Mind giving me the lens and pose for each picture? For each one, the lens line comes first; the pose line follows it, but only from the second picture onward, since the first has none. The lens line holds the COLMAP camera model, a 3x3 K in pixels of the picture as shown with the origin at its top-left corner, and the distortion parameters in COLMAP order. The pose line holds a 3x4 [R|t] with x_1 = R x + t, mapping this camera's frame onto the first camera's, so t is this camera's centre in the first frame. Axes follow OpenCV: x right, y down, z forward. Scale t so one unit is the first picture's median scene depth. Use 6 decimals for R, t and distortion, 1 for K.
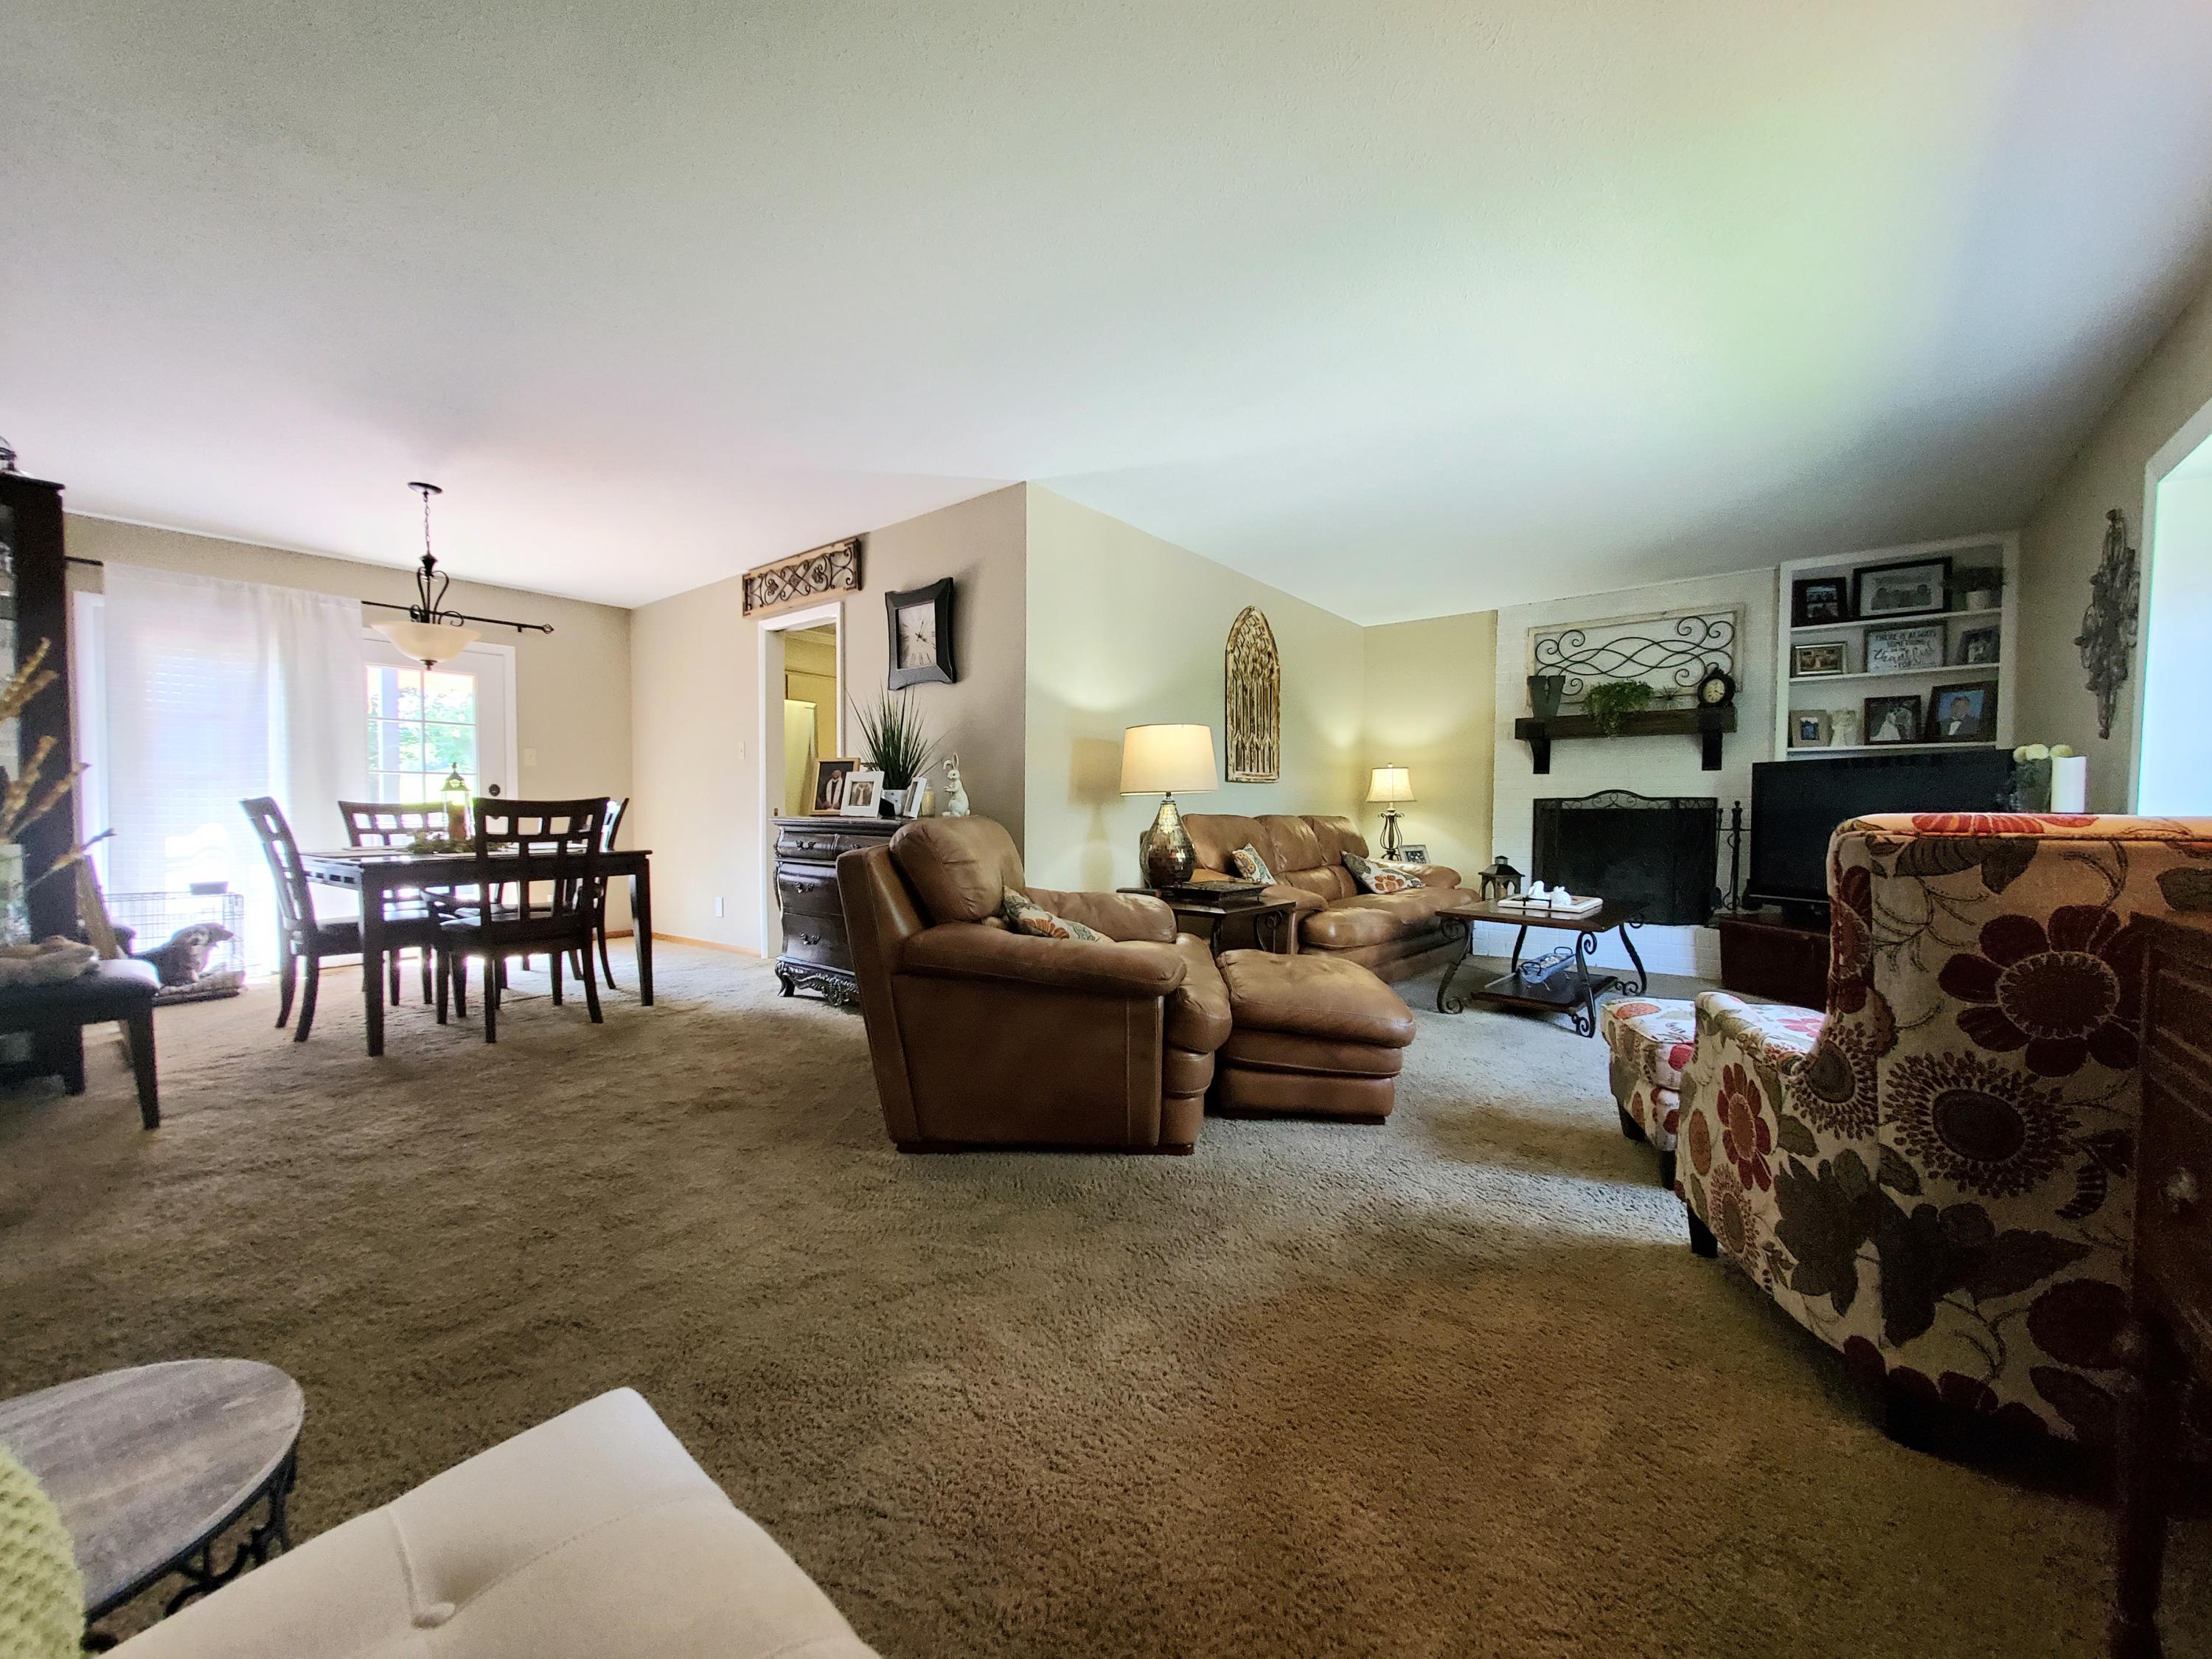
lens RADIAL K [[877.5, 0, 1111.2], [0, 877.5, 842.8], [0, 0, 1]] dist [-0.000293, -0.001637]
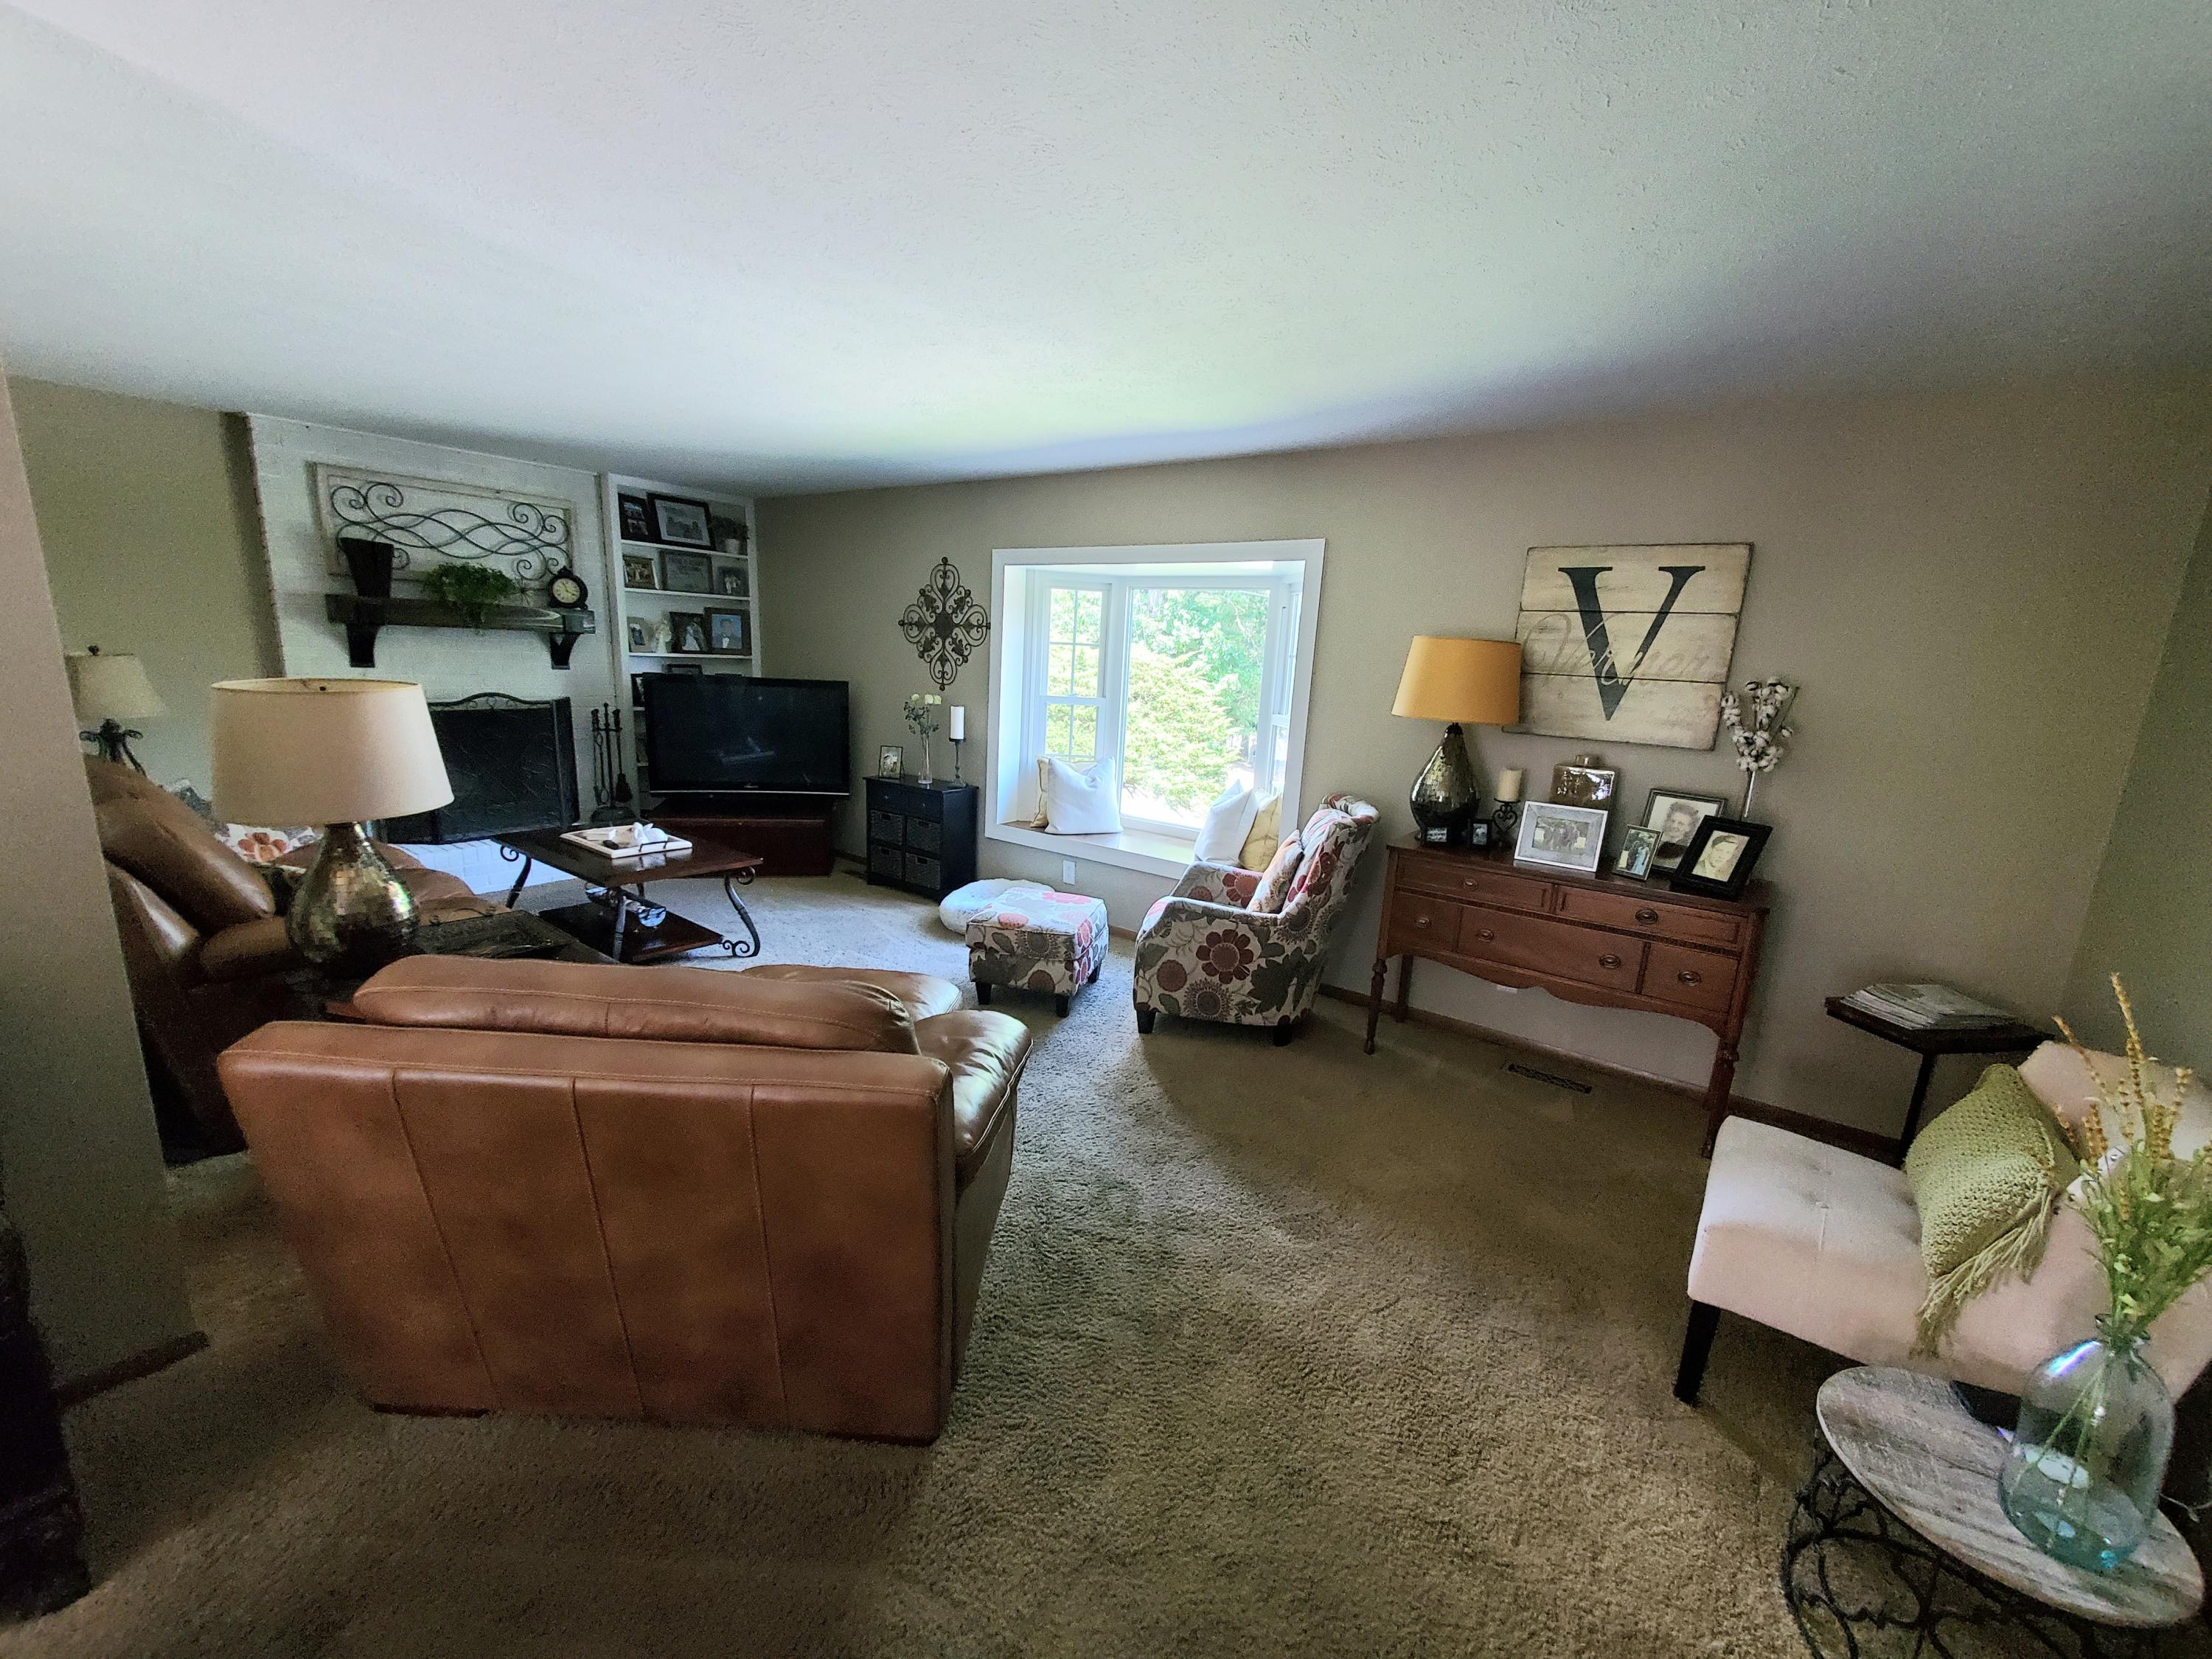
lens RADIAL K [[877.5, 0, 1123.8], [0, 877.5, 853.3], [0, 0, 1]] dist [-0.000293, -0.001637]
pose [[-0.050303, -0.232068, 0.971398, -0.498834], [-0.016838, 0.972688, 0.231504, -0.159932], [-0.998592, -0.004711, -0.052836, 0.536676]]
